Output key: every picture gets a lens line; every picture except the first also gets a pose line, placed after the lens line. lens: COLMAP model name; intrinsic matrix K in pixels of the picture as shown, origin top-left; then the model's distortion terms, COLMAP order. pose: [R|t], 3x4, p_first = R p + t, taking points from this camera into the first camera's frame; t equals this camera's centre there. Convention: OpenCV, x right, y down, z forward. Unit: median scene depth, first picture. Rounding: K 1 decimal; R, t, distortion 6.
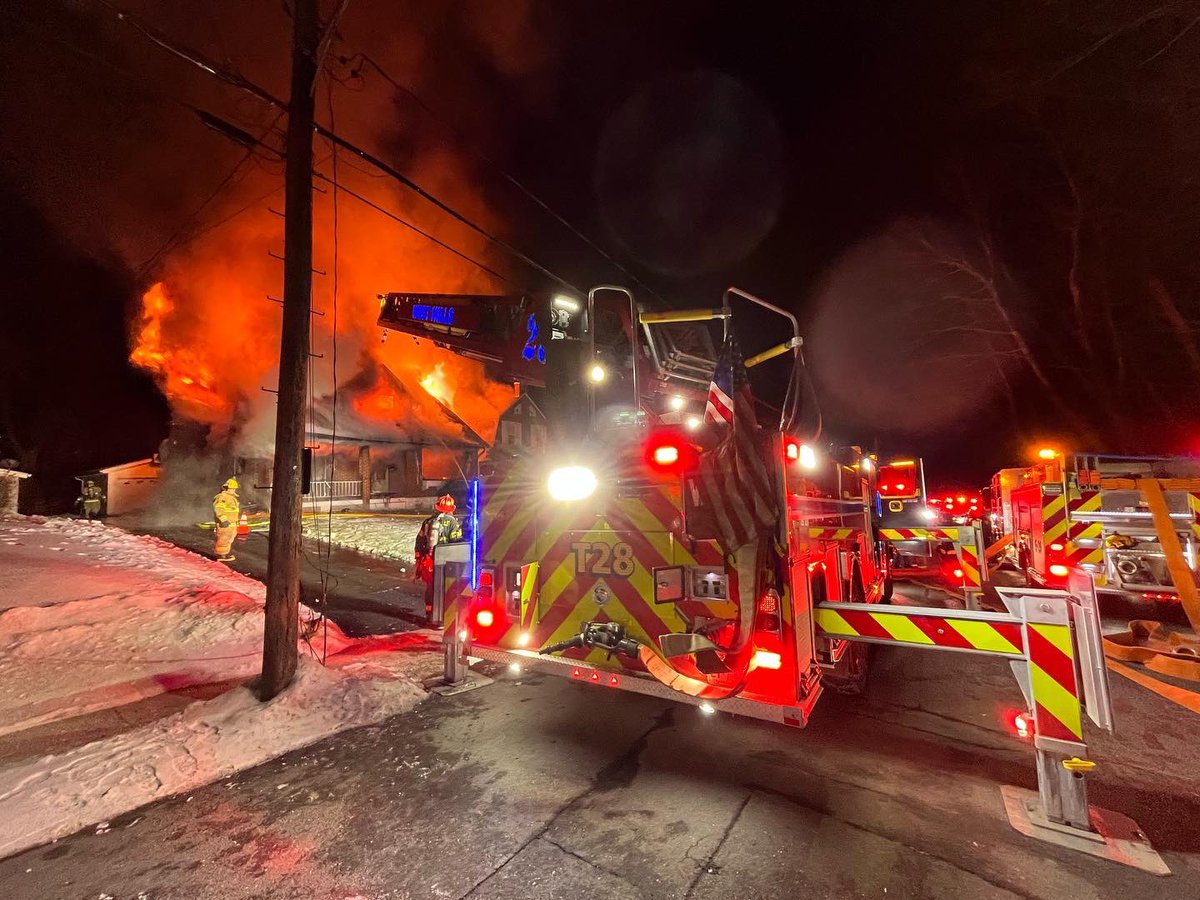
lens RADIAL K [[480.7, 0, 601.6], [0, 480.7, 453.6], [0, 0, 1]] dist [-0.003308, -0.000093]
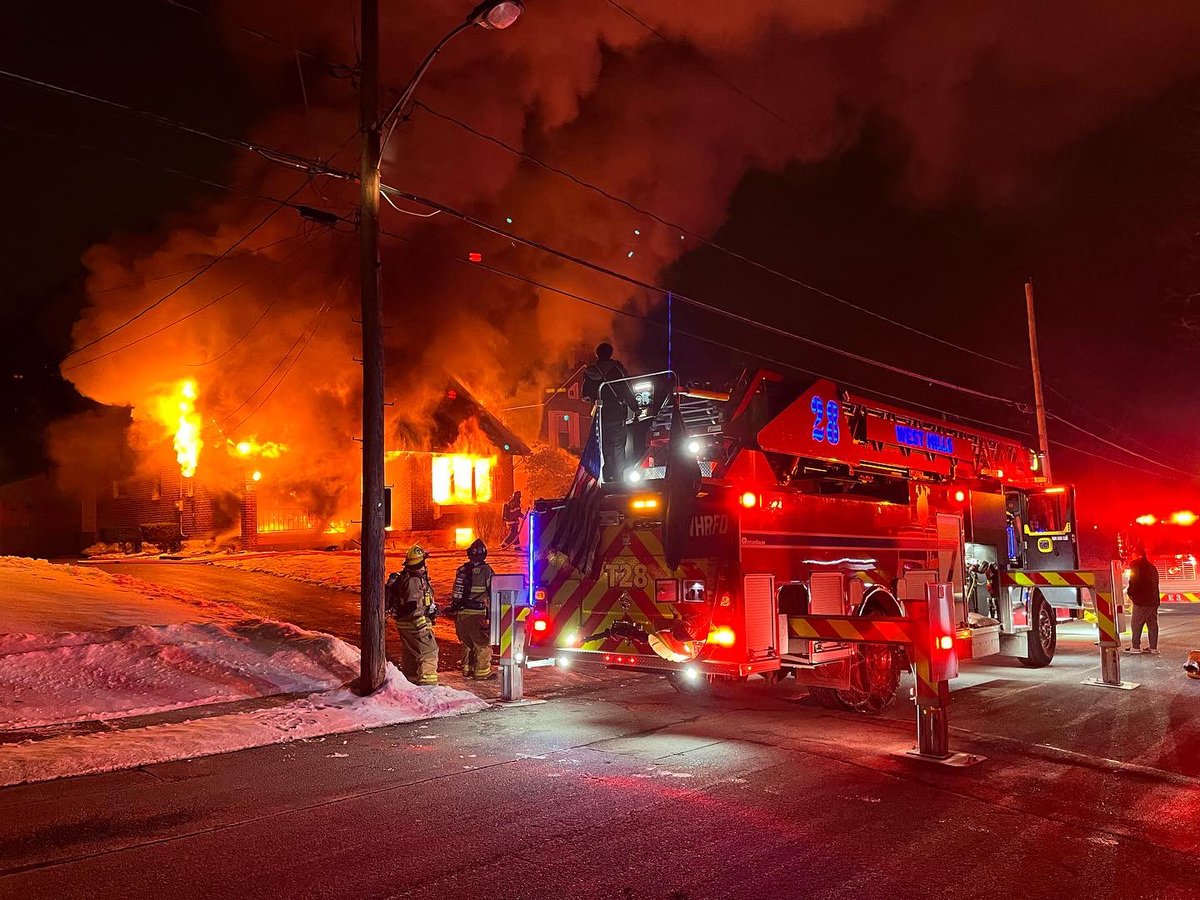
lens RADIAL K [[927.3, 0, 598.9], [0, 927.3, 450.2], [0, 0, 1]] dist [0.010719, 0.001418]
pose [[0.988702, -0.009284, -0.149604, 0.263975], [0.009446, 0.999955, 0.000378, -0.113262], [0.149594, -0.001787, 0.988746, -1.315387]]
